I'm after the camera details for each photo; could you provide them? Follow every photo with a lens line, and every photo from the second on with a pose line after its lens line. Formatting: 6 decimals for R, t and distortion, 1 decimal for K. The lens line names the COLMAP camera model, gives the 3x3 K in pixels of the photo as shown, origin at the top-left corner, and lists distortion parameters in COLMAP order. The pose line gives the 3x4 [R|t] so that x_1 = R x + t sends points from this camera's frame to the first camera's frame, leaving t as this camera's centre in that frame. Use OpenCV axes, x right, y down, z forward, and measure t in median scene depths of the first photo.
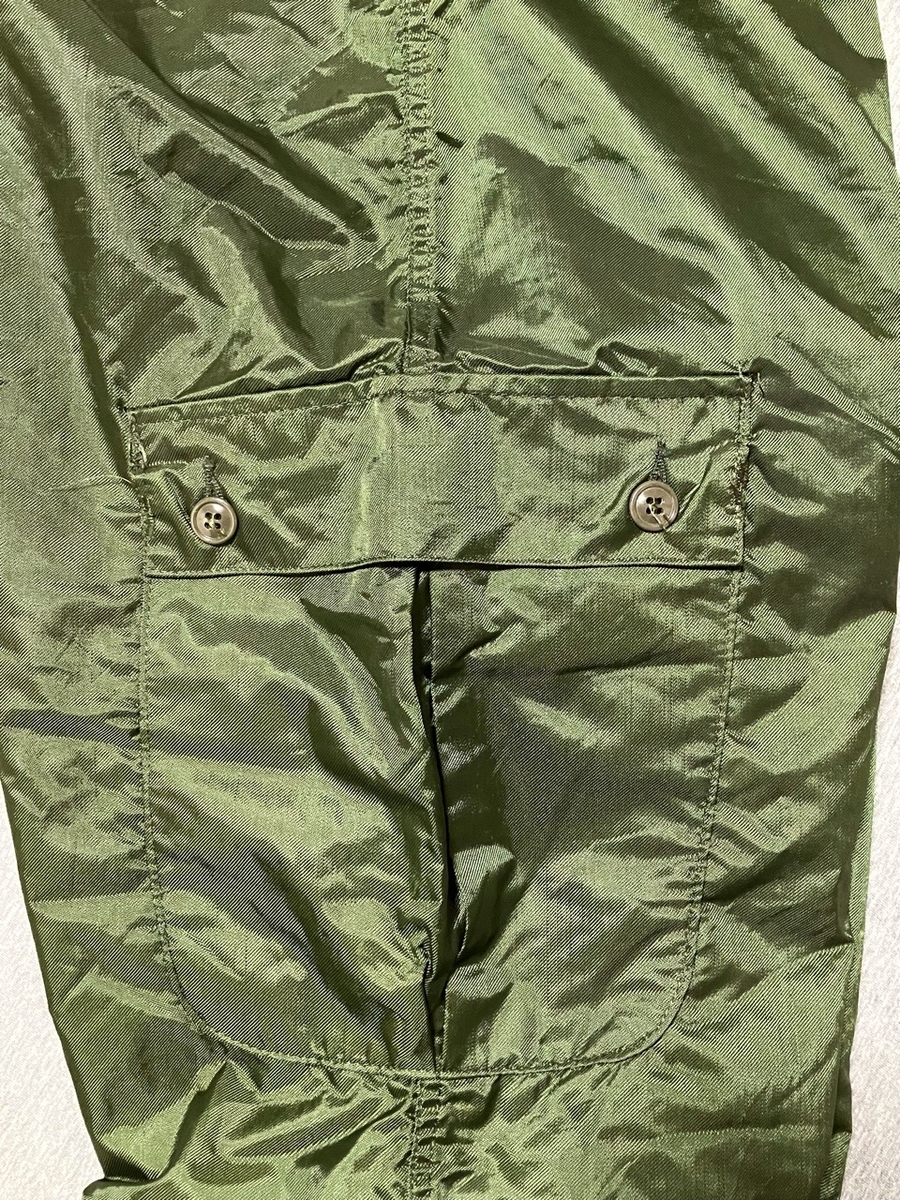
lens RADIAL K [[1228.2, 0, 445.4], [0, 1228.2, 601.5], [0, 0, 1]] dist [0.008862, 0.000000]
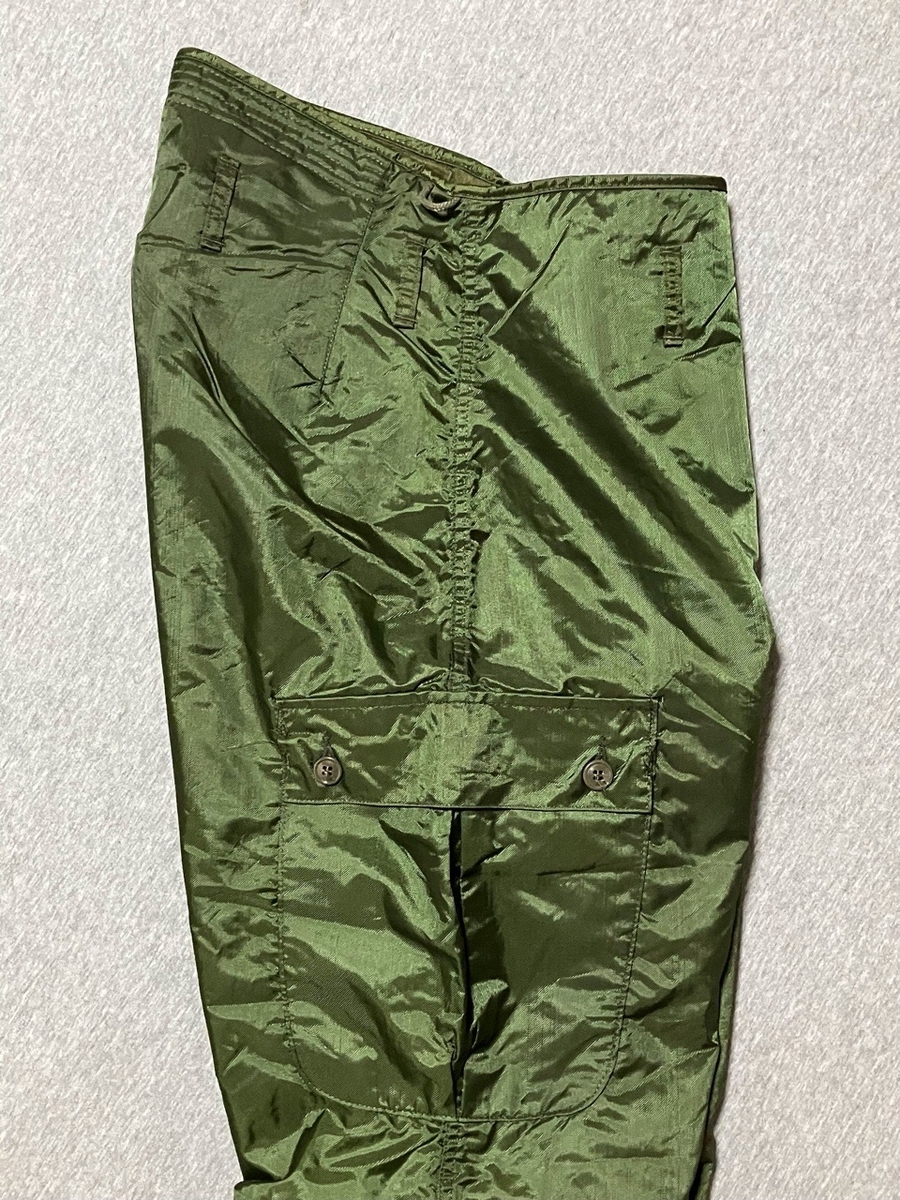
lens RADIAL K [[1438.6, 0, 448.7], [0, 1438.6, 593.2], [0, 0, 1]] dist [-0.057197, 0.000000]
pose [[0.999459, 0.025052, -0.021326, 0.004455], [-0.026270, 0.997919, -0.058894, -0.196708], [0.019806, 0.059422, 0.998036, -0.914233]]
